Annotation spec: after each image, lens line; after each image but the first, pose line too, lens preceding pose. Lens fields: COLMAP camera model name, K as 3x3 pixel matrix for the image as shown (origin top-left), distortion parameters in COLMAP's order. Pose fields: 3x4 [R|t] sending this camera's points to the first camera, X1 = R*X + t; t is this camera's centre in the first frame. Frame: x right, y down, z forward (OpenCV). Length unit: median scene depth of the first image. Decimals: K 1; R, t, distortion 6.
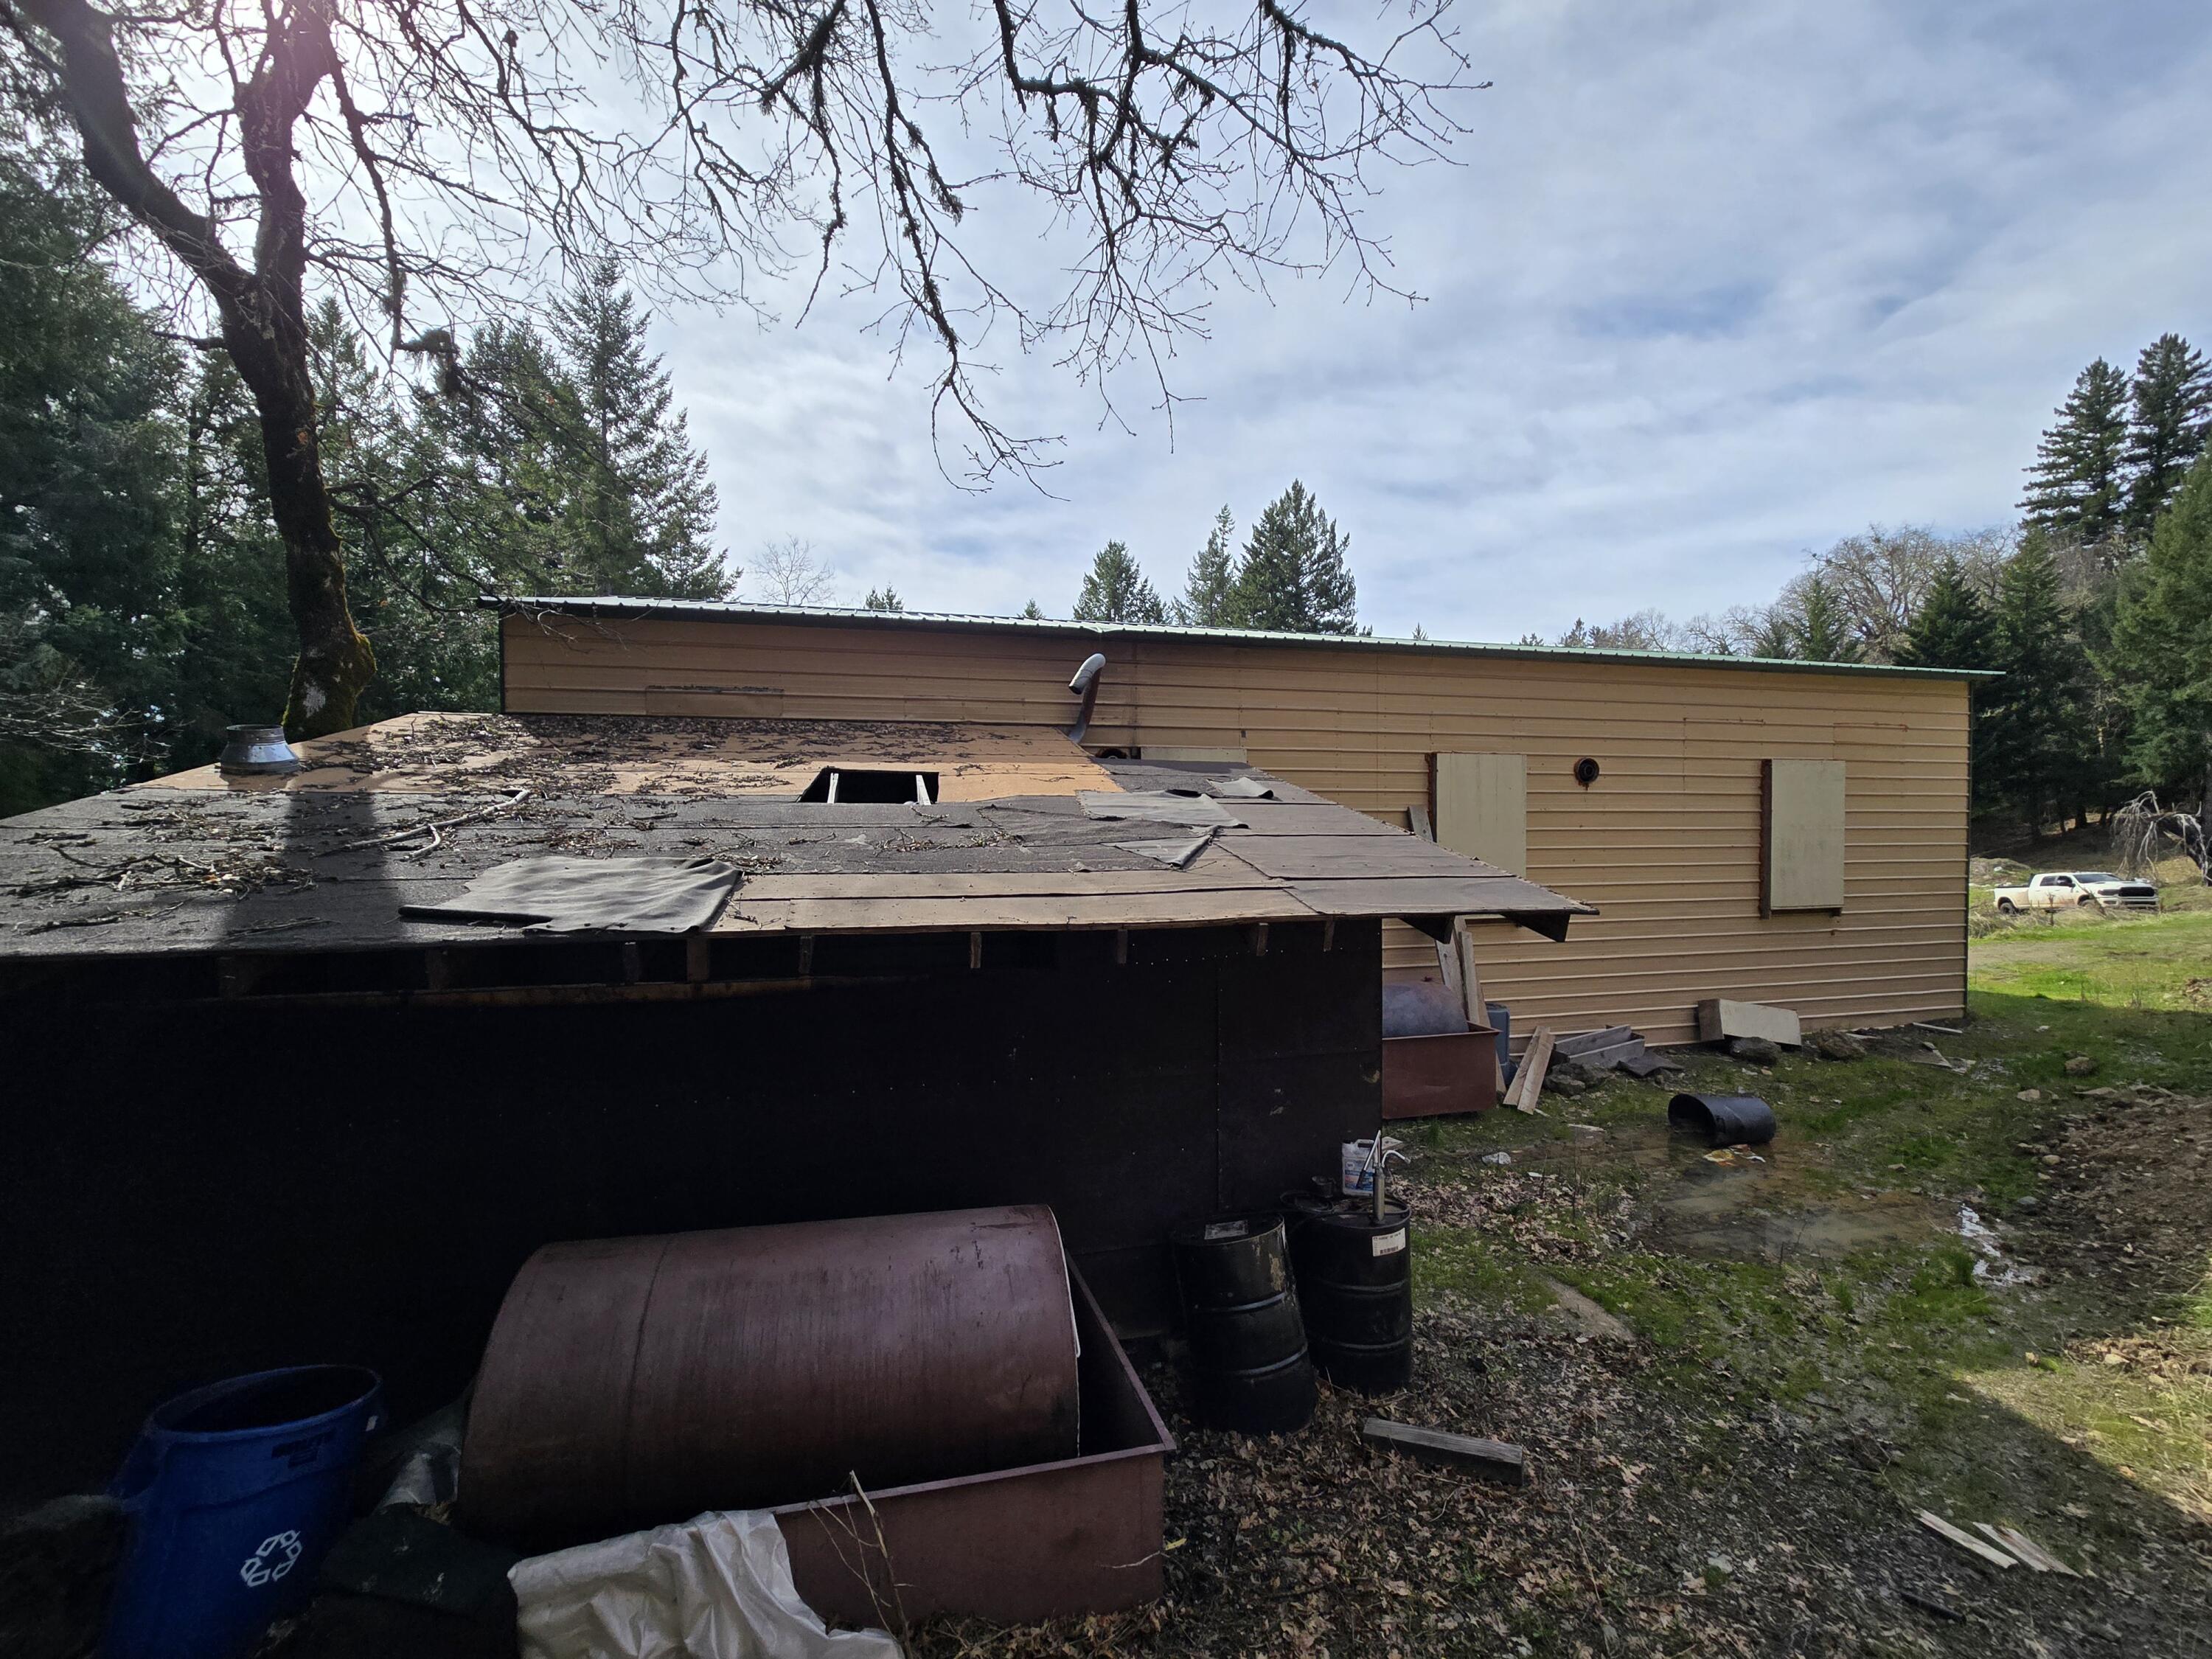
lens RADIAL K [[895.1, 0, 1106.0], [0, 895.1, 829.5], [0, 0, 1]] dist [0.000644, -0.006507]
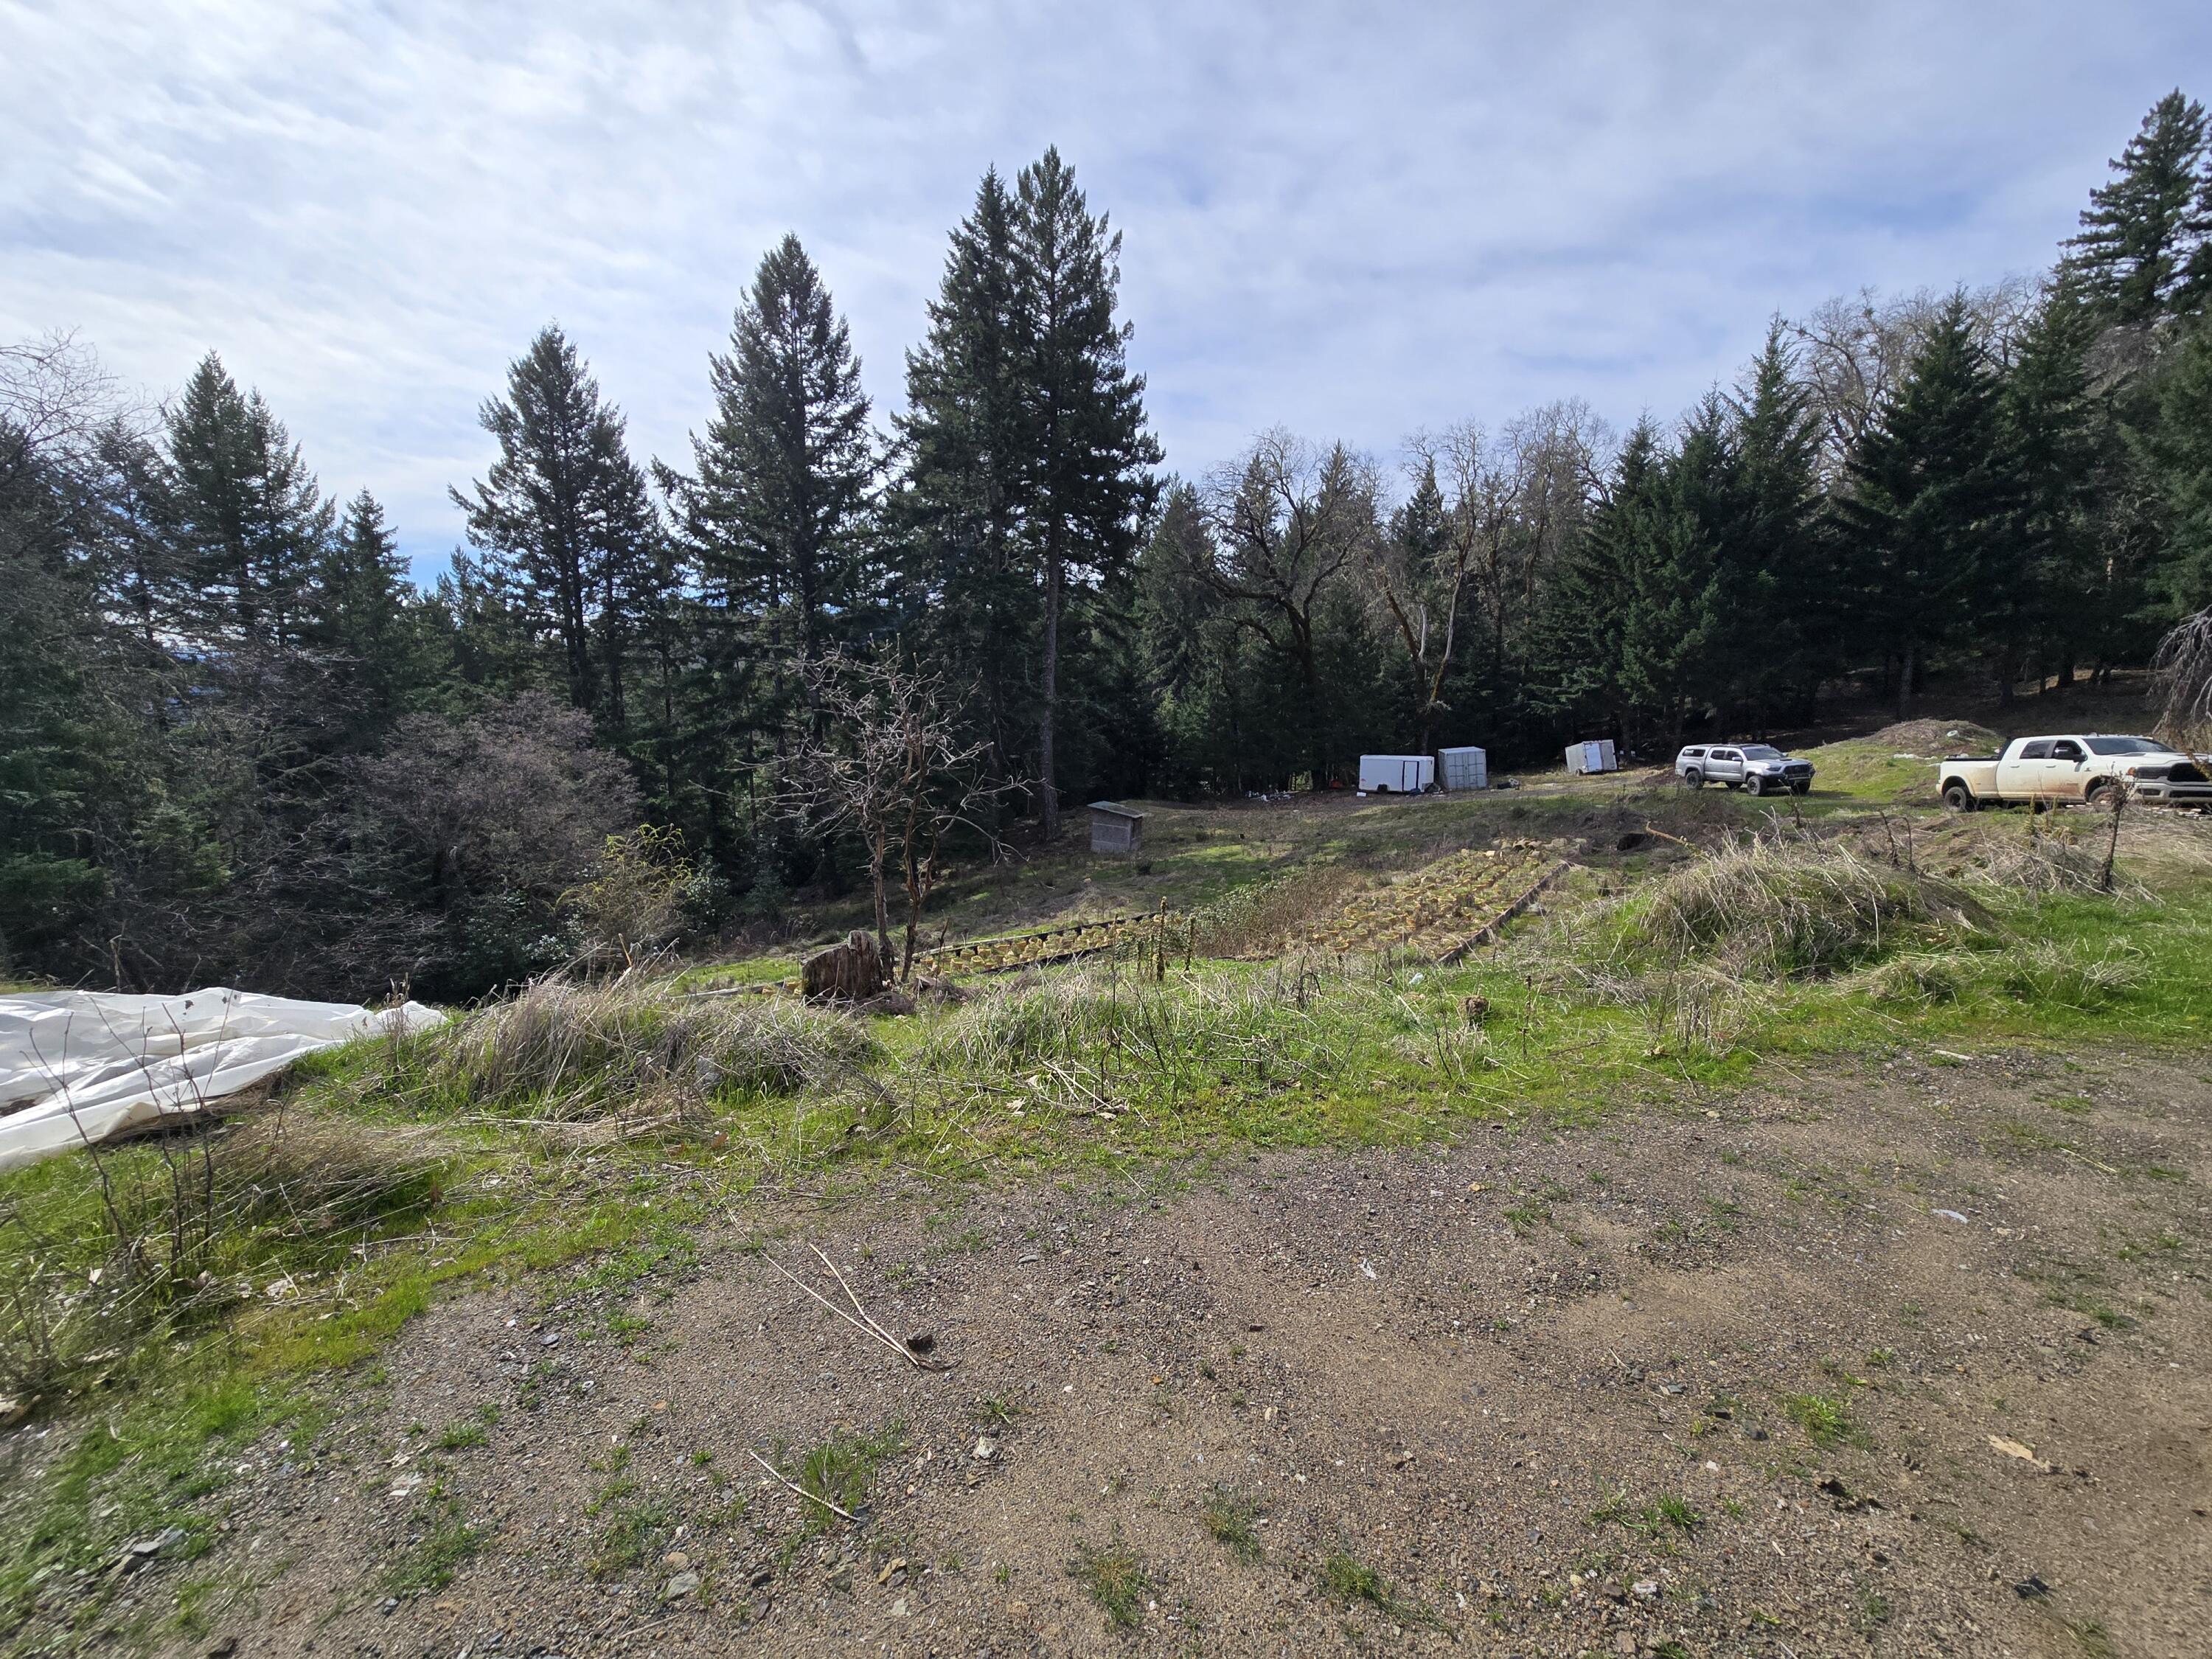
lens RADIAL K [[919.1, 0, 1106.0], [0, 919.1, 829.5], [0, 0, 1]] dist [-0.001361, -0.004691]
pose [[0.998951, 0.014133, 0.043568, 0.250227], [-0.020622, 0.988121, 0.152288, 0.017723], [-0.040898, -0.153026, 0.987375, 0.248728]]
